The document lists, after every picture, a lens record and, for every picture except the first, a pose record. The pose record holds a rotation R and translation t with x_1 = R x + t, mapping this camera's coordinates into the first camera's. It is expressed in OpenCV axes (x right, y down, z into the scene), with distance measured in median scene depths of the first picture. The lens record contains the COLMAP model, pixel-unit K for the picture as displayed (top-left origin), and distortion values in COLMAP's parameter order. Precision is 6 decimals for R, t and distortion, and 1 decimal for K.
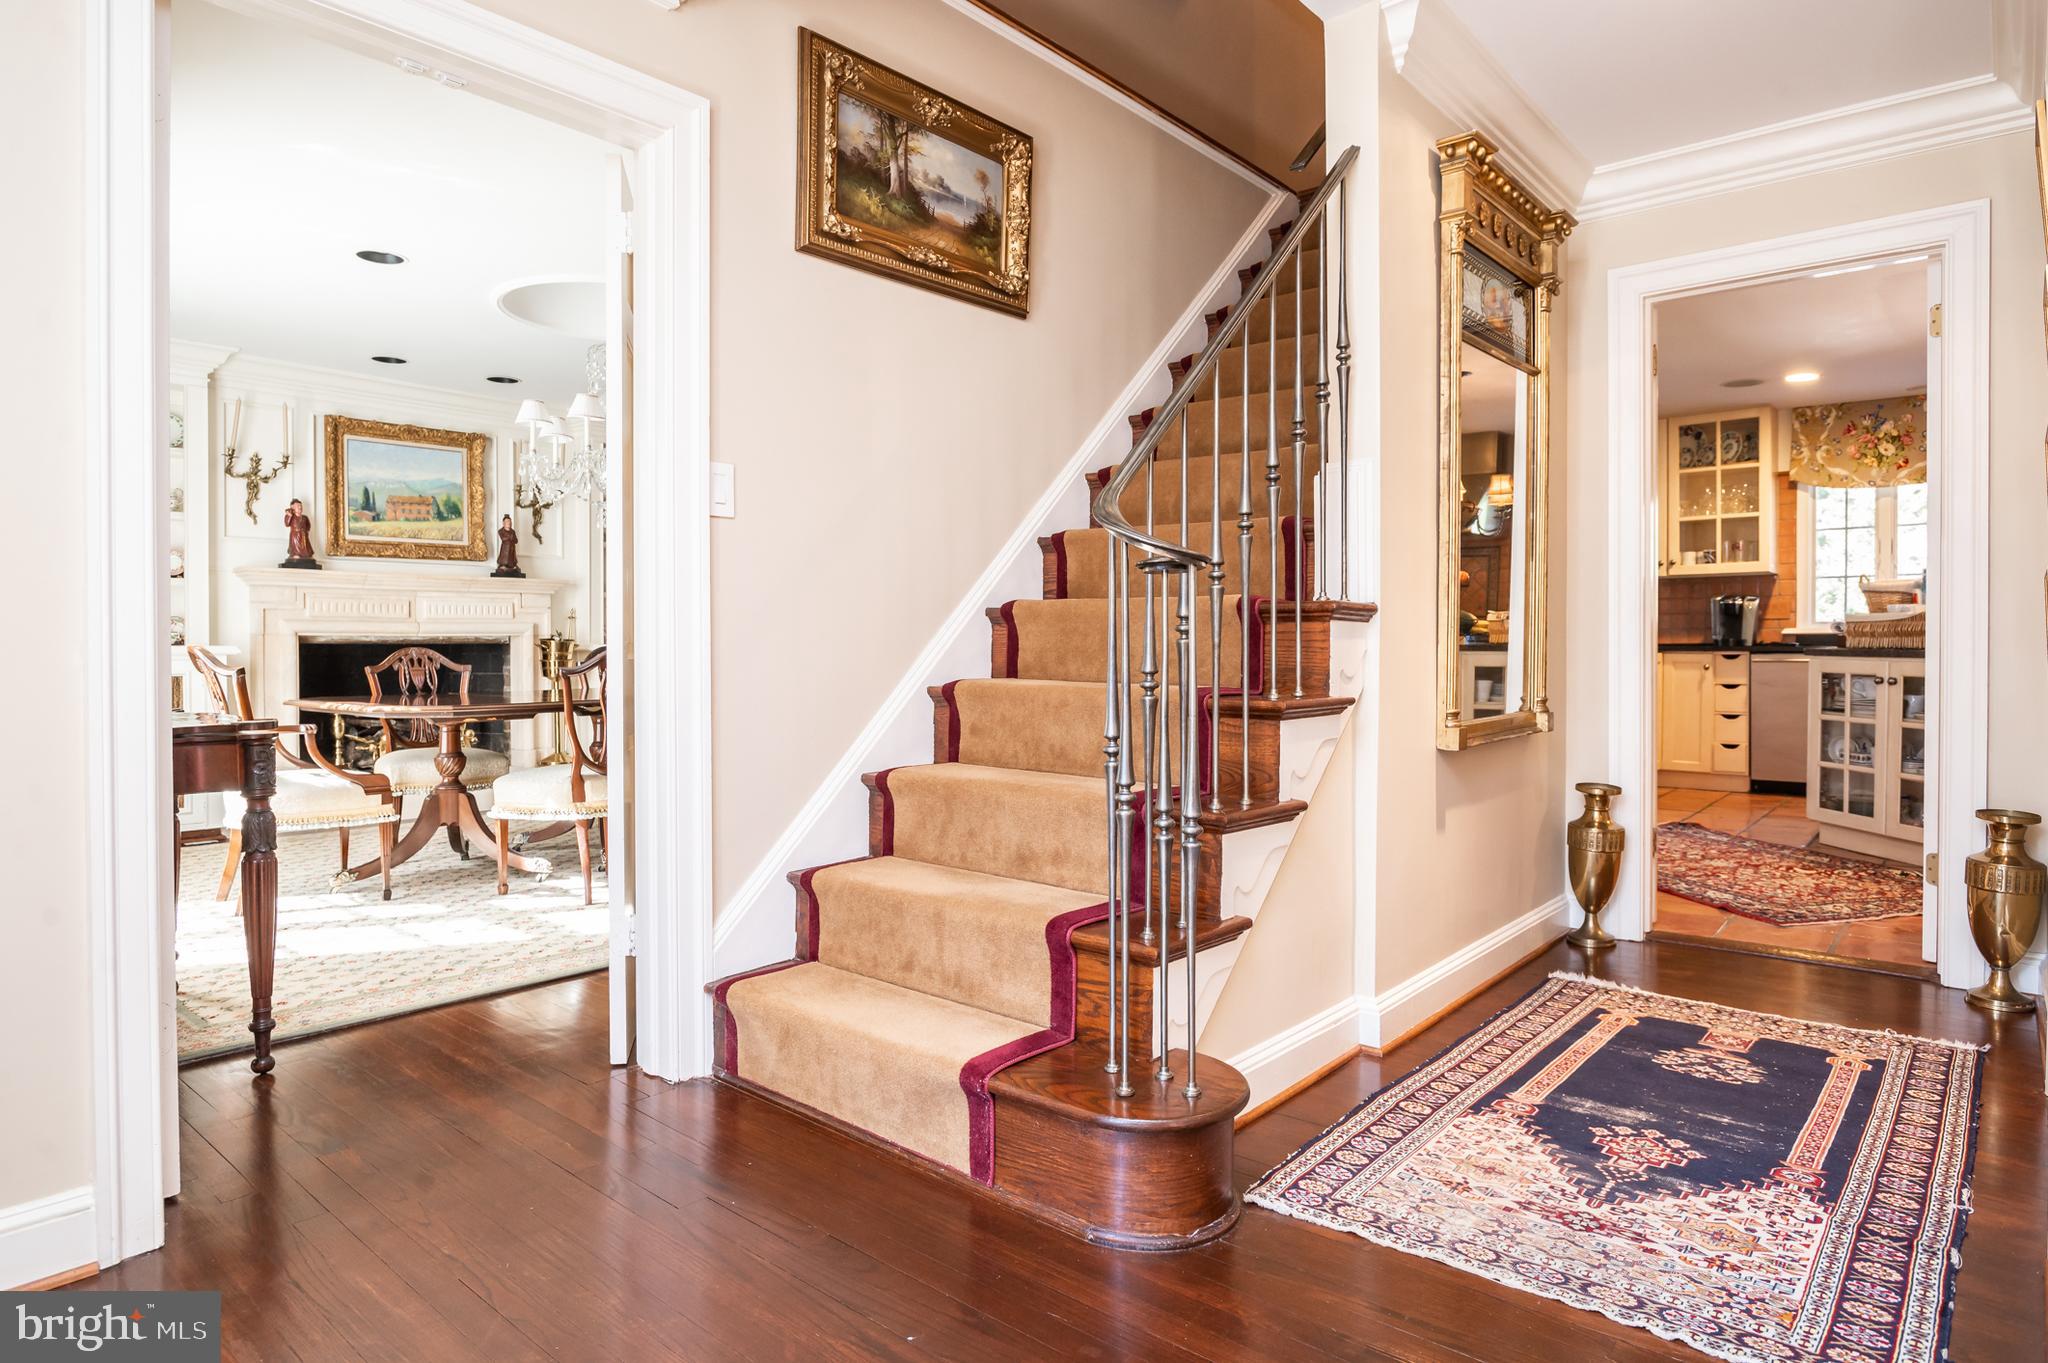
lens RADIAL K [[1176.2, 0, 1021.4], [0, 1176.2, 666.8], [0, 0, 1]] dist [-0.016220, 0.000272]
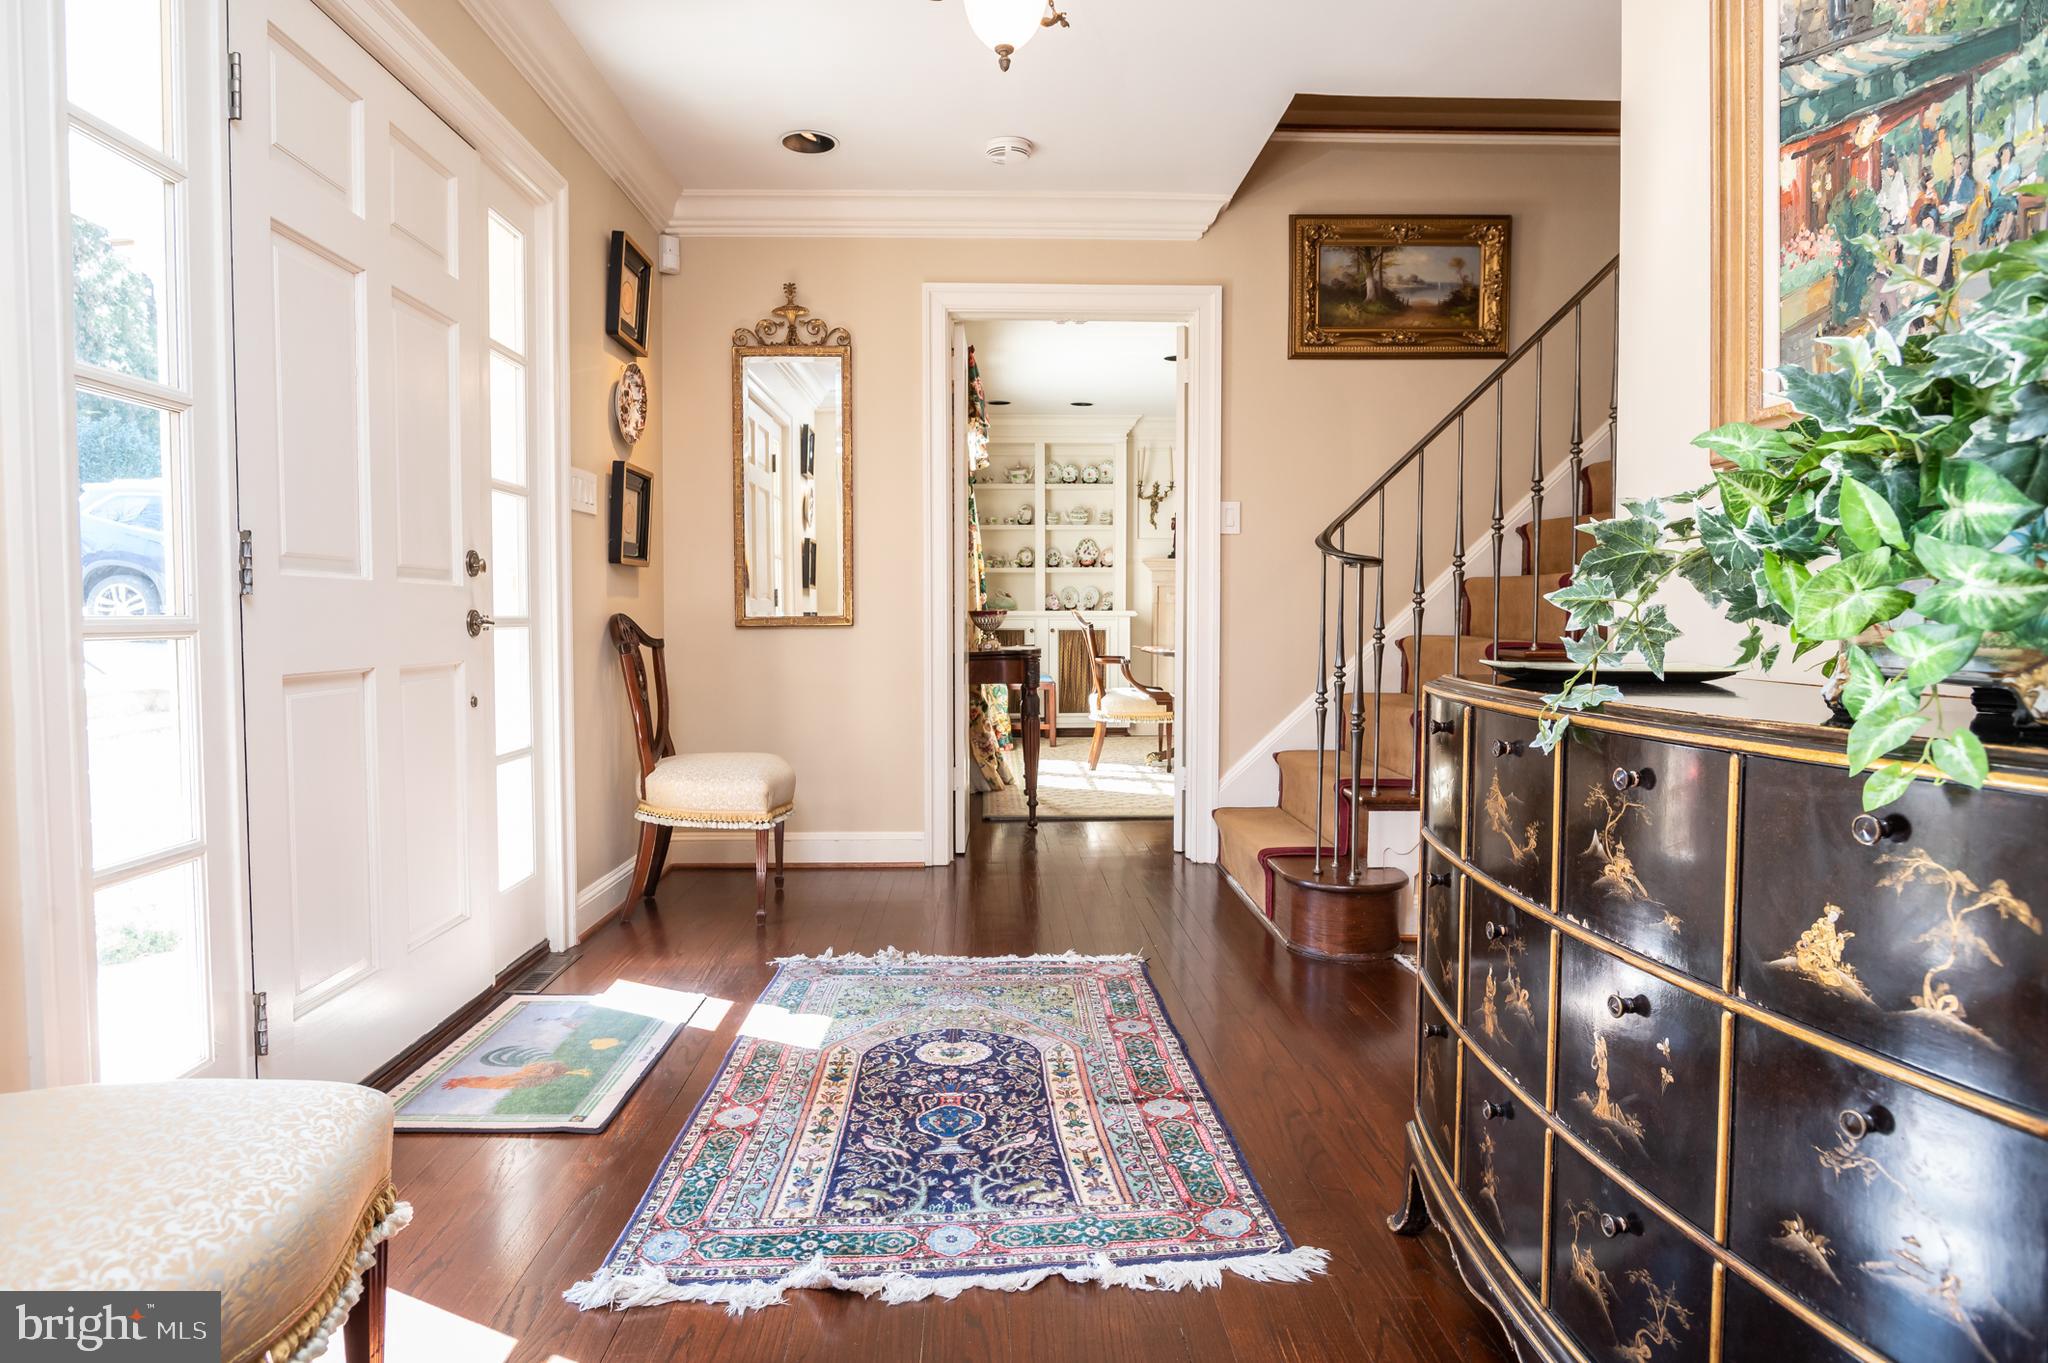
lens RADIAL K [[1176.2, 0, 1024.2], [0, 1176.2, 673.5], [0, 0, 1]] dist [-0.016220, 0.000272]
pose [[0.685088, 0.036695, -0.727535, 0.648877], [-0.010041, 0.999111, 0.040937, 0.003588], [0.728391, -0.020740, 0.684848, -0.305503]]
